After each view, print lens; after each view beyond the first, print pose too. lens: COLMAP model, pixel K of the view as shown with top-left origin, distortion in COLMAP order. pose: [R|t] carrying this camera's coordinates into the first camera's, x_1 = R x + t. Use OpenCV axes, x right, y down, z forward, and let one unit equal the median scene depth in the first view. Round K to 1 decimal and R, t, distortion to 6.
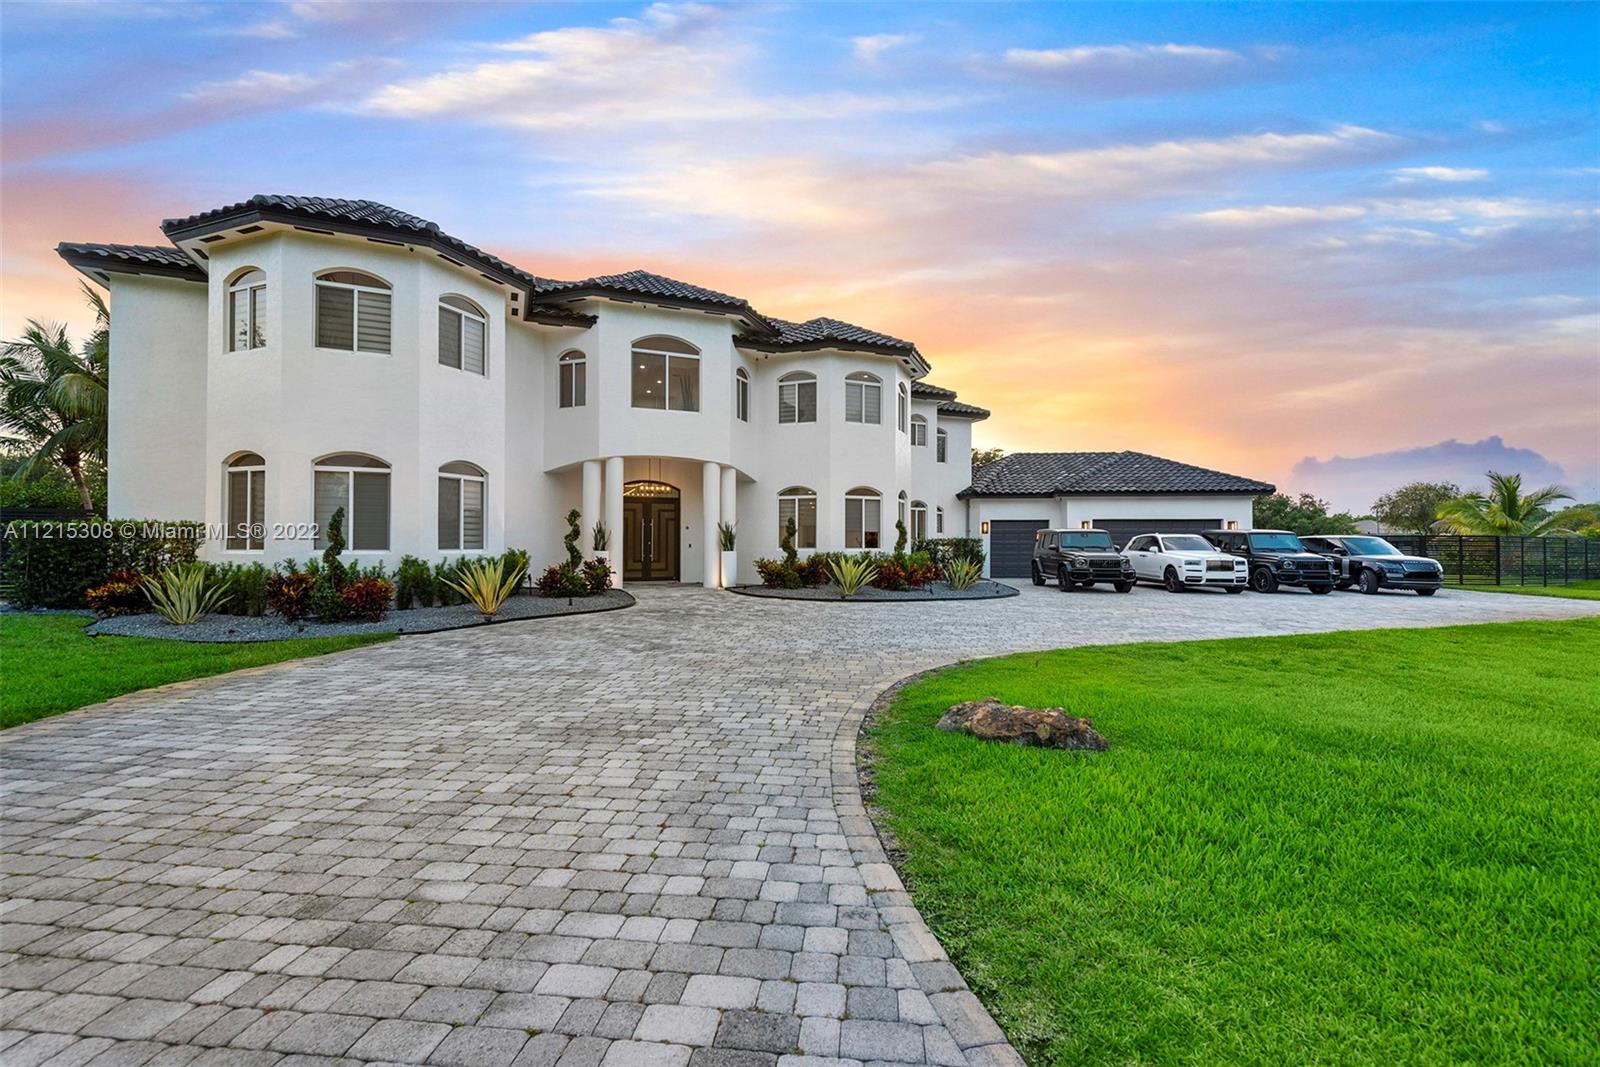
lens RADIAL K [[742.4, 0, 800.0], [0, 742.4, 533.5], [0, 0, 1]] dist [-0.000567, -0.000074]
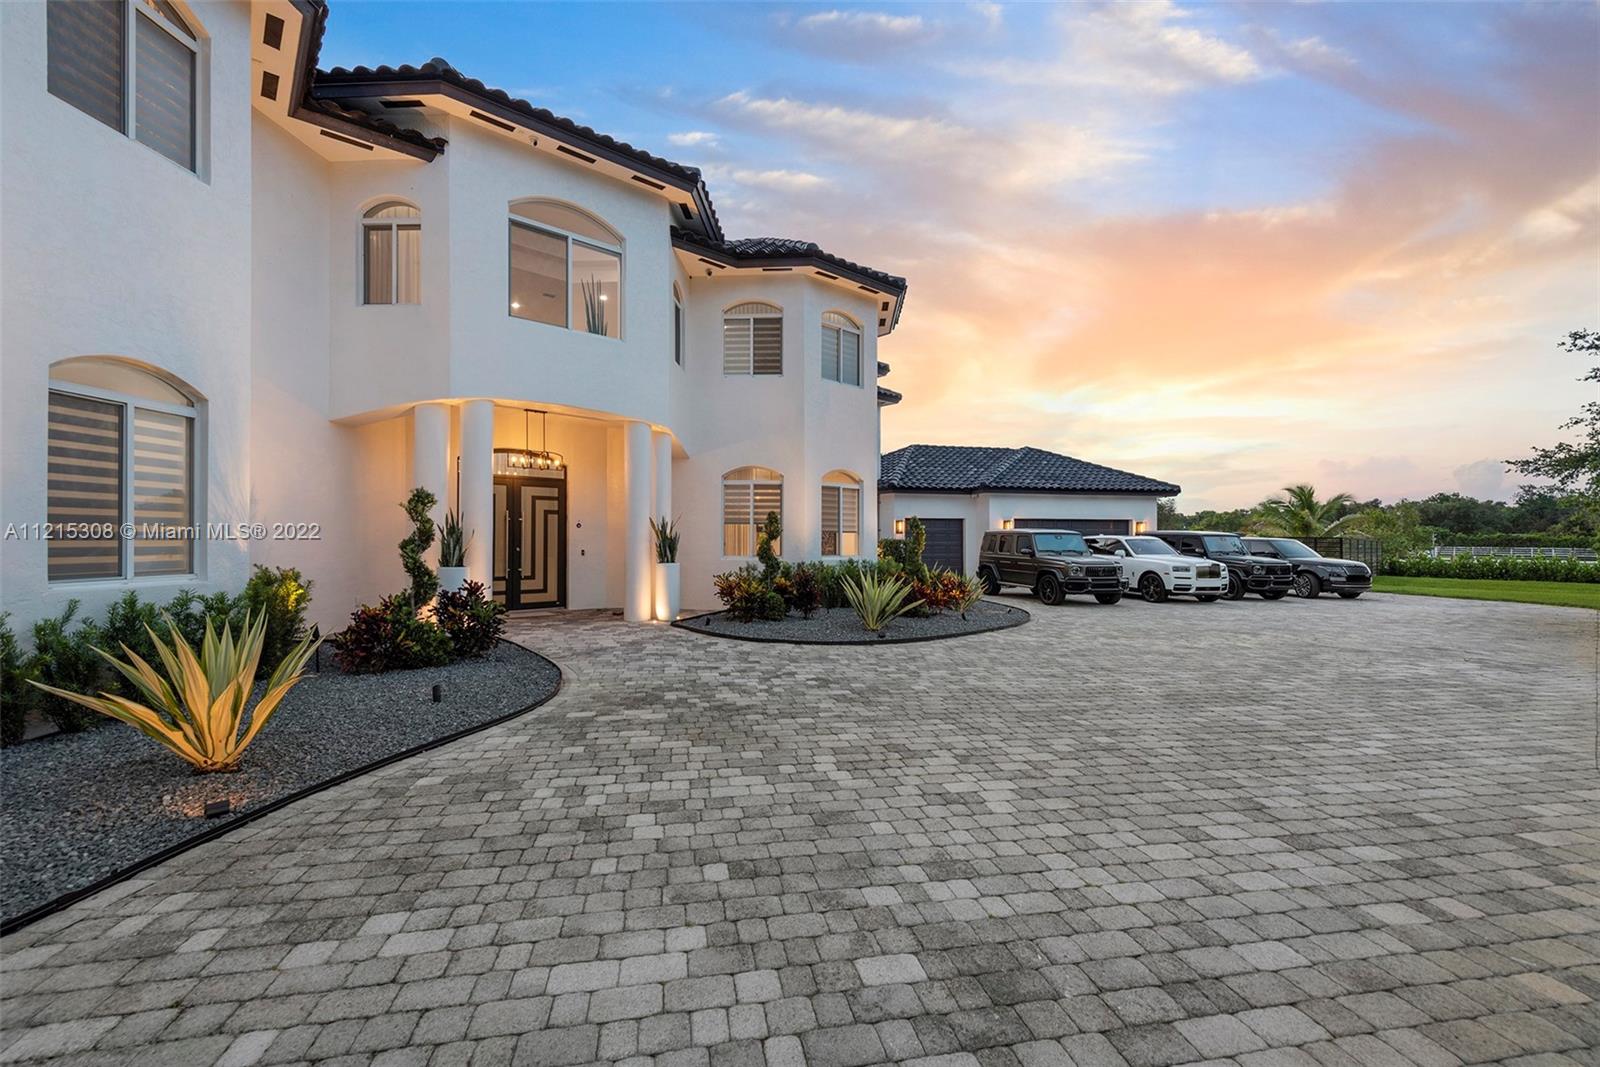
lens RADIAL K [[693.4, 0, 800.0], [0, 693.4, 533.5], [0, 0, 1]] dist [0.025699, -0.010138]
pose [[0.951280, 0.003159, 0.308312, -0.164160], [-0.004779, 0.999978, 0.004501, -0.004485], [-0.308291, -0.005755, 0.951275, 0.379994]]
